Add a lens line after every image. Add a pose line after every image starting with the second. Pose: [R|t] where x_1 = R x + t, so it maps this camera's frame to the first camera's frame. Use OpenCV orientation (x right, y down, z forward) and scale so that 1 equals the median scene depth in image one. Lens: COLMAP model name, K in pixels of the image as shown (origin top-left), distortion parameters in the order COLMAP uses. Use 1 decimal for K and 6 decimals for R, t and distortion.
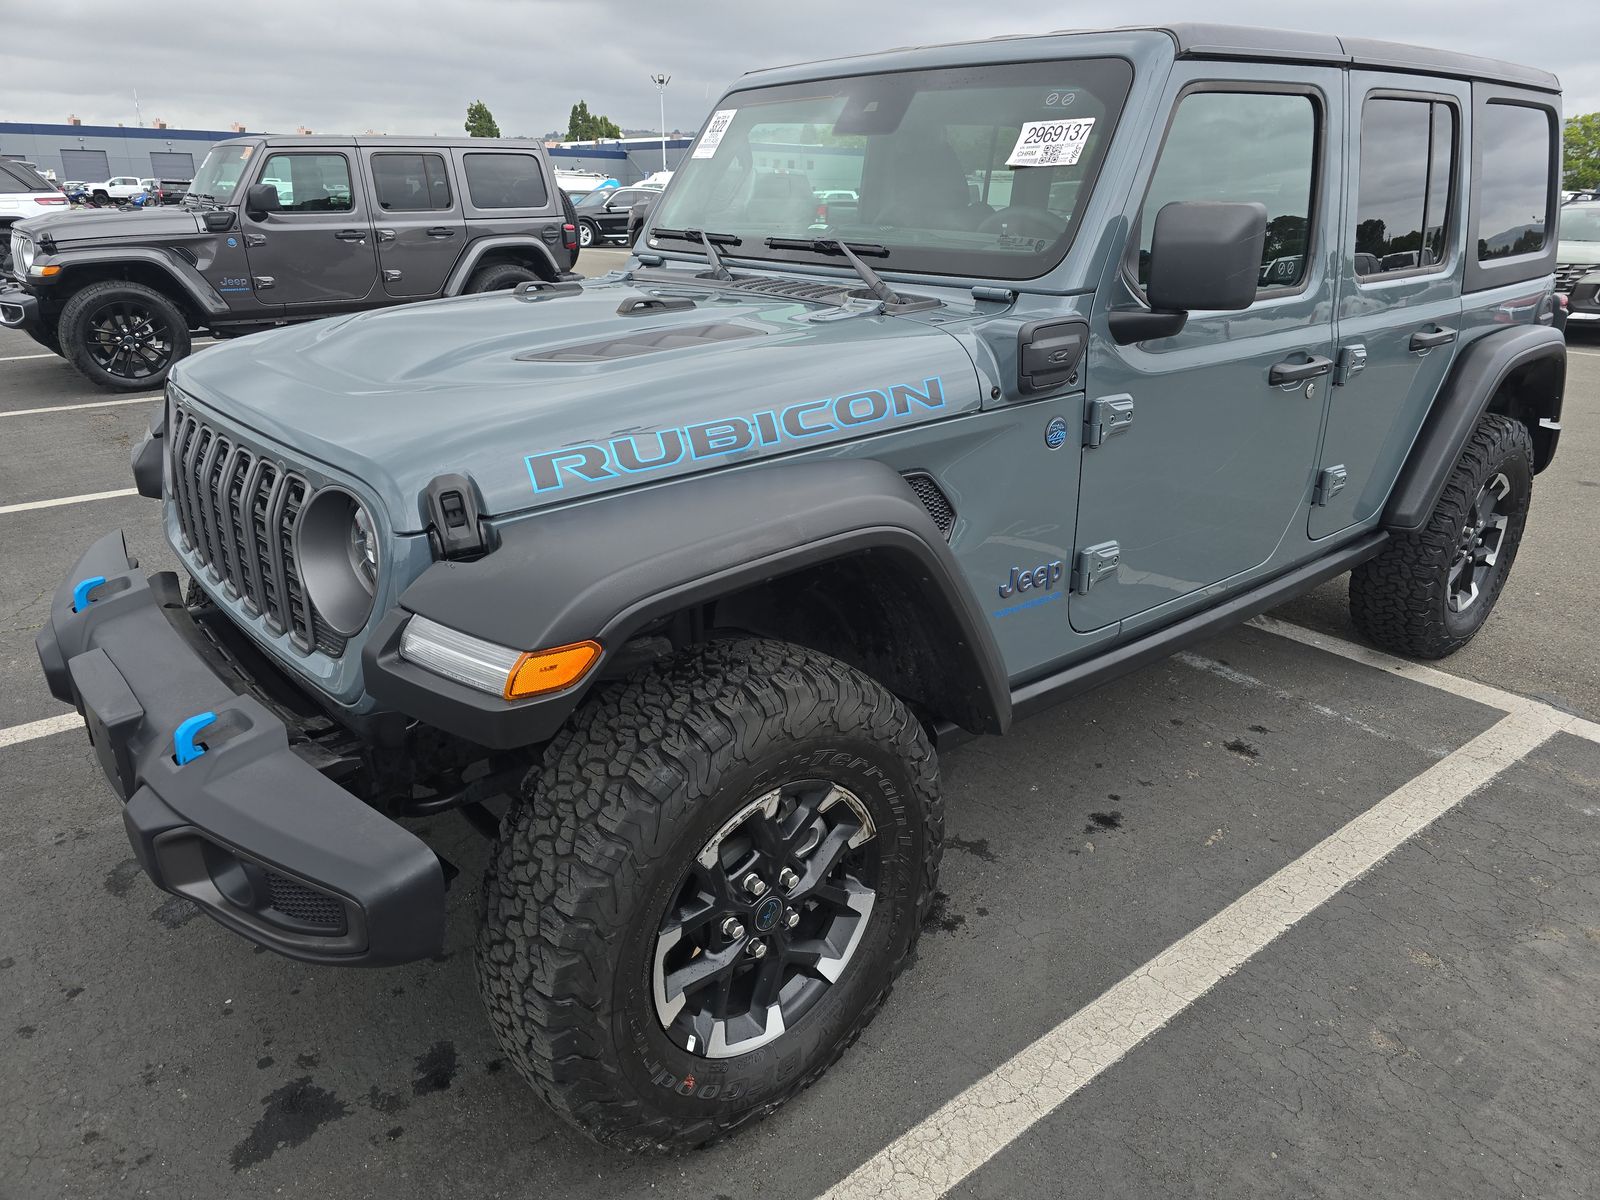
lens RADIAL K [[1108.5, 0, 800.0], [0, 1108.5, 600.0], [0, 0, 1]] dist [0.002002, 0.001080]
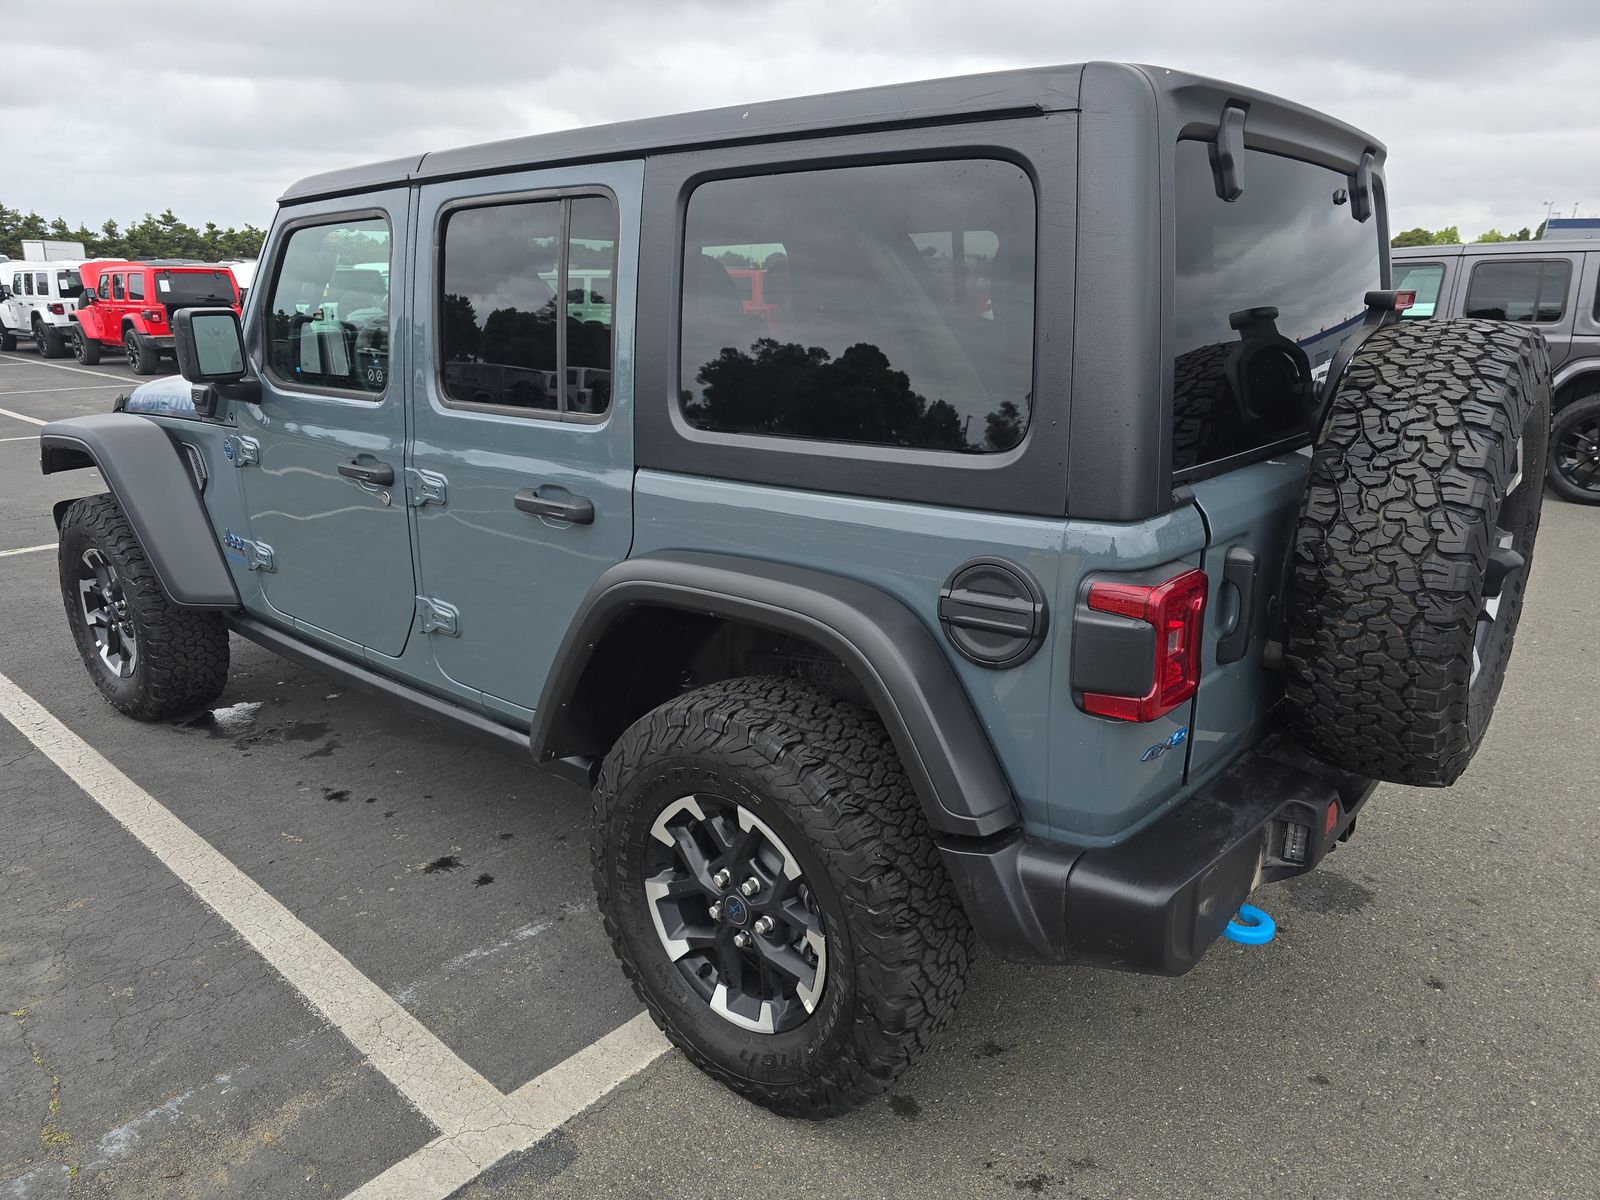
lens RADIAL K [[1108.5, 0, 800.0], [0, 1108.5, 600.0], [0, 0, 1]] dist [0.002002, 0.001080]
pose [[0.146470, 0.260550, -0.954285, 1.360308], [-0.346716, 0.917015, 0.197158, -0.388515], [0.926463, 0.301988, 0.224652, 1.053747]]
